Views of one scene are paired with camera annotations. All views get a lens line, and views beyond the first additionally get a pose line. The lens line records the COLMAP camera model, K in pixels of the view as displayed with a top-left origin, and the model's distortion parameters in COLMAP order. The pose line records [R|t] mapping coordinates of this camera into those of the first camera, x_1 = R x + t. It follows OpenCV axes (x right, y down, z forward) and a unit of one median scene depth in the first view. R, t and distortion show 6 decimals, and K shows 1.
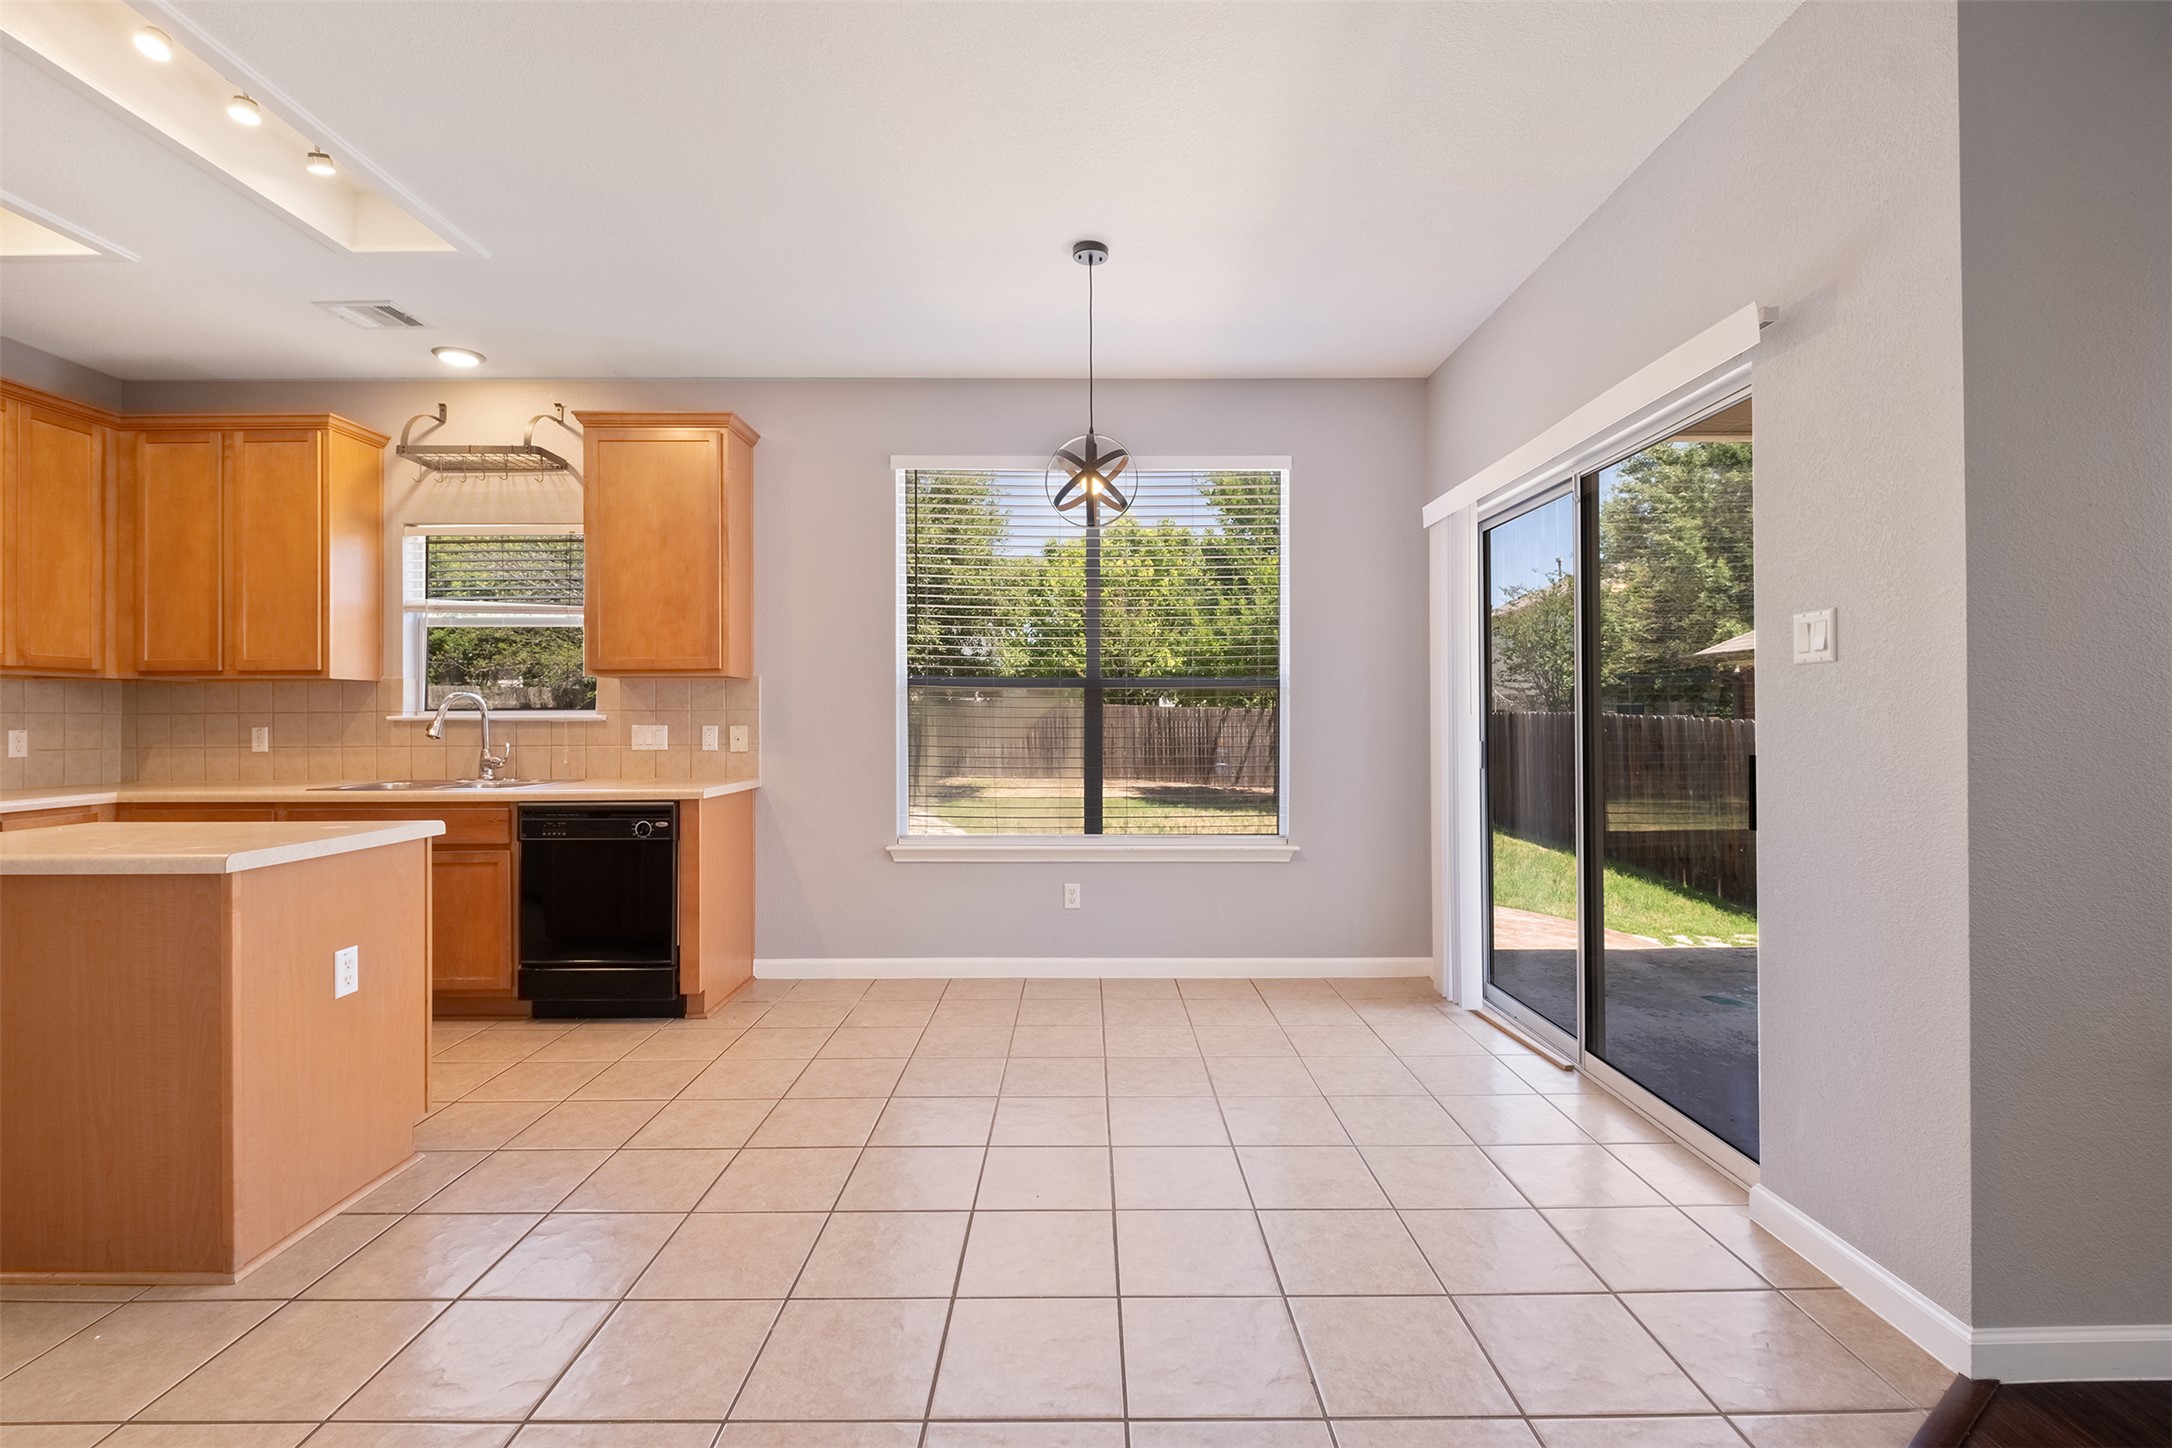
lens RADIAL K [[945.1, 0, 1082.1], [0, 945.1, 715.2], [0, 0, 1]] dist [0.000037, -0.001976]
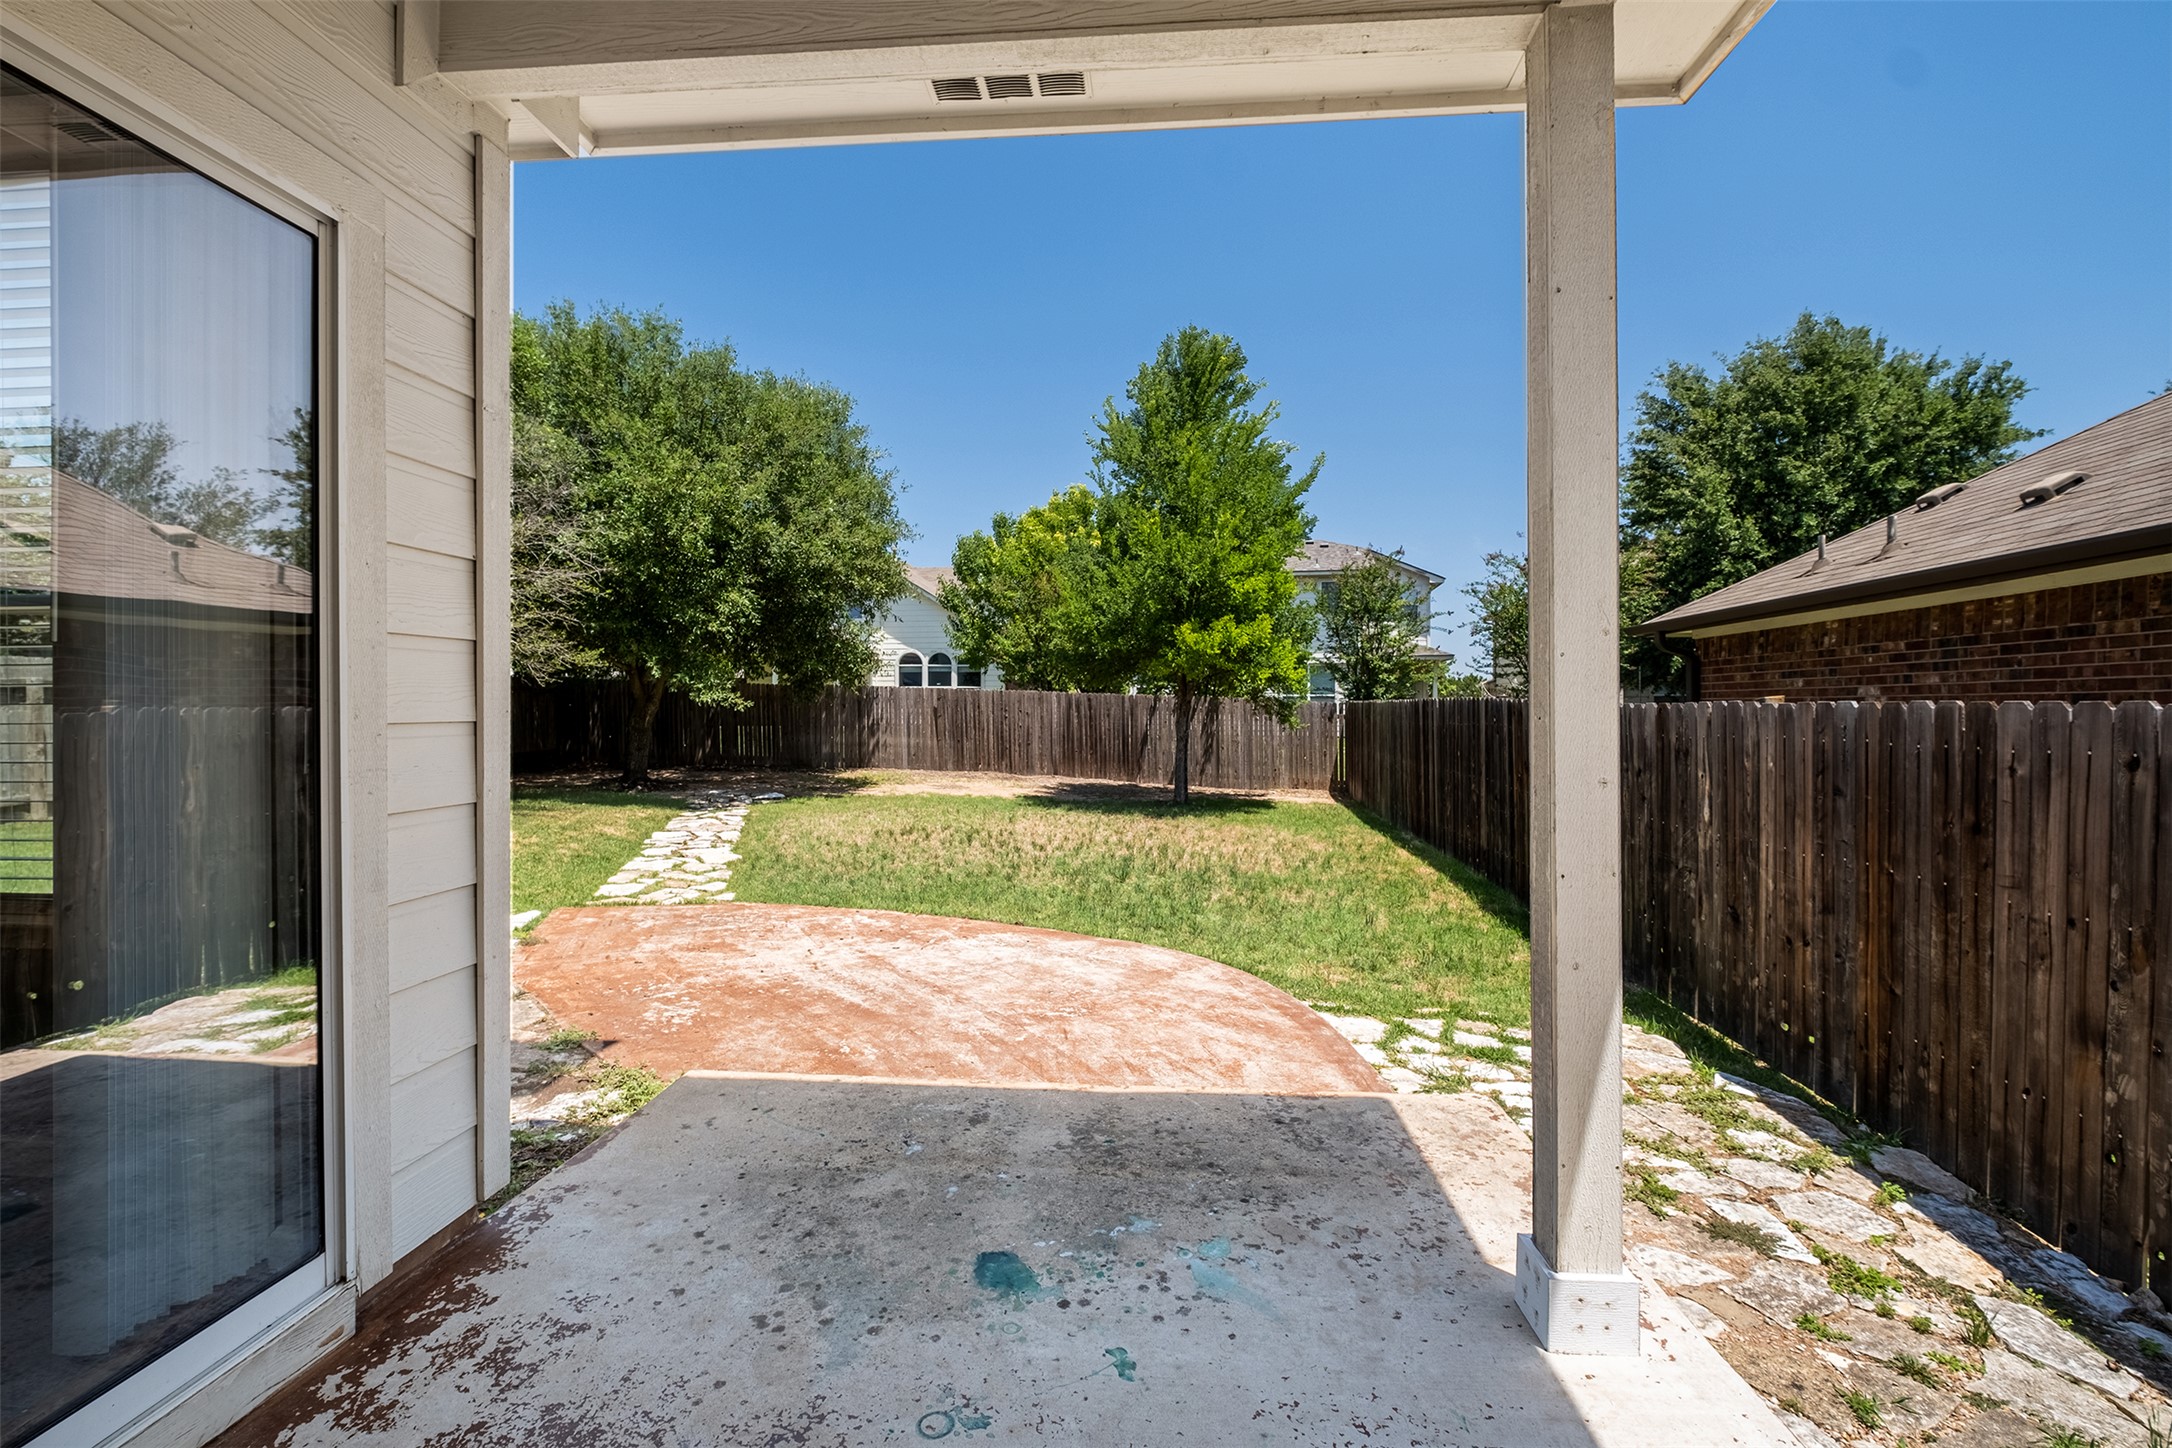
lens RADIAL K [[945.1, 0, 1086.8], [0, 945.1, 712.8], [0, 0, 1]] dist [0.000037, -0.001976]
pose [[0.995937, 0.005529, -0.089884, 0.829276], [-0.004901, 0.999962, 0.007213, 0.013770], [0.089920, -0.006743, 0.995926, 0.572030]]
